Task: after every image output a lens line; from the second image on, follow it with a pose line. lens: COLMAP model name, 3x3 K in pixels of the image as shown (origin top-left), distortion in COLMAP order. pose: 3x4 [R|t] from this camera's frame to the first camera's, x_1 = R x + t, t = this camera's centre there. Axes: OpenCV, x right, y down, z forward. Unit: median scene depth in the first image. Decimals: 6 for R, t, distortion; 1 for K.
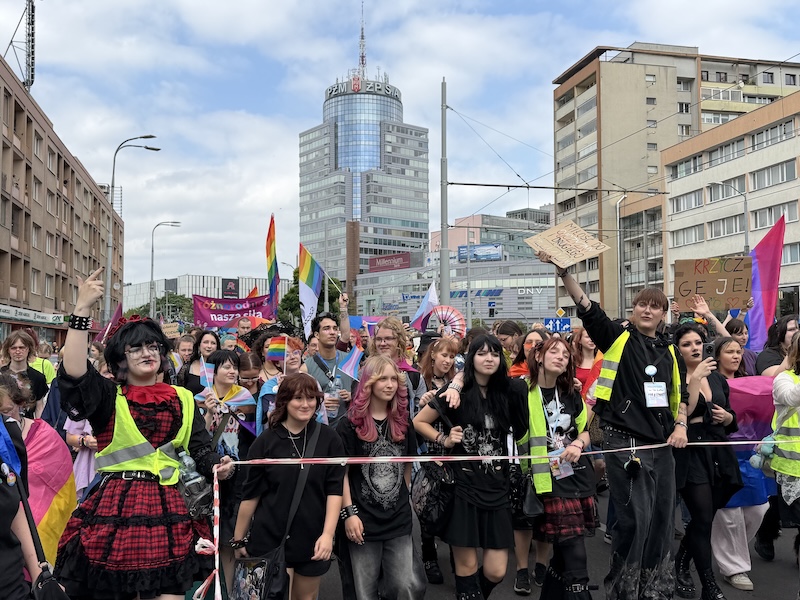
lens RADIAL K [[761.2, 0, 400.0], [0, 761.2, 300.0], [0, 0, 1]] dist [0.160348, -0.331267]
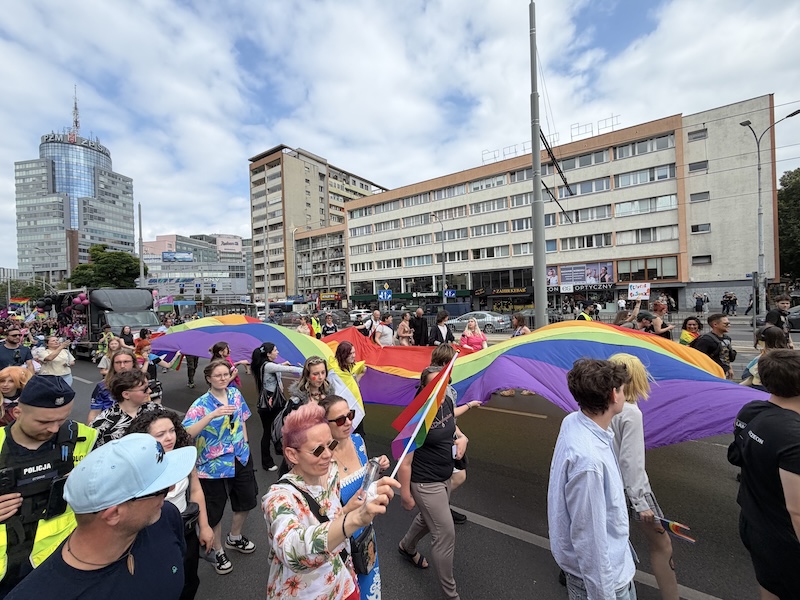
lens RADIAL K [[341.0, 0, 396.1], [0, 341.0, 301.8], [0, 0, 1]] dist [0.000418, -0.000238]
pose [[0.747300, -0.019655, 0.664196, -0.074078], [-0.009311, 0.999155, 0.040042, 0.007409], [-0.664422, -0.036107, 0.746485, 0.187295]]
